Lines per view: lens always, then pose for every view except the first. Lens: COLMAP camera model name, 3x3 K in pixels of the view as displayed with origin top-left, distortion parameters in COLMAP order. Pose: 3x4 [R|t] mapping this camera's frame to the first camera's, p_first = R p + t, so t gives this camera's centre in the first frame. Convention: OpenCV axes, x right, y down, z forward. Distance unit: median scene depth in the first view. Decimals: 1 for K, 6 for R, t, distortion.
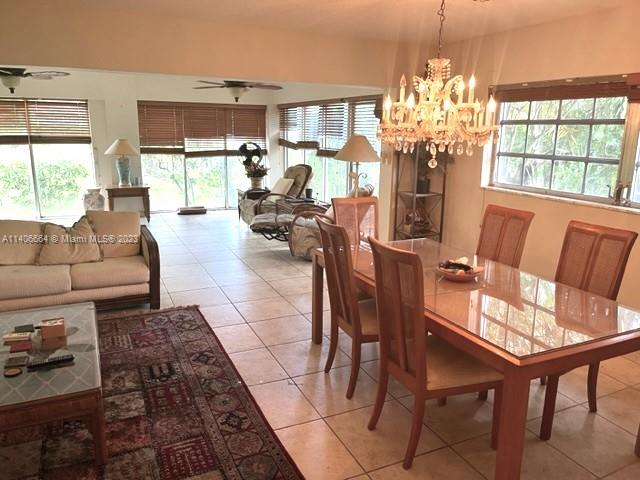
lens RADIAL K [[484.0, 0, 321.0], [0, 484.0, 240.4], [0, 0, 1]] dist [0.074561, -0.097958]
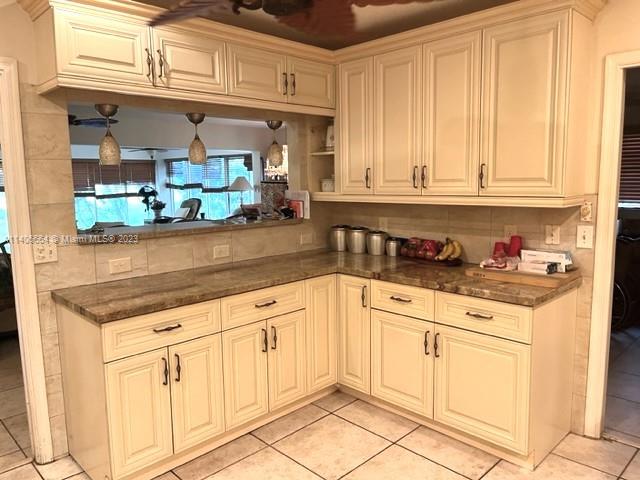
lens RADIAL K [[484.0, 0, 321.0], [0, 484.0, 240.4], [0, 0, 1]] dist [0.074561, -0.097958]
pose [[0.941758, -0.072878, 0.328298, -0.185966], [0.104502, 0.991325, -0.079713, 0.144922], [-0.319641, 0.109379, 0.941205, -0.572917]]
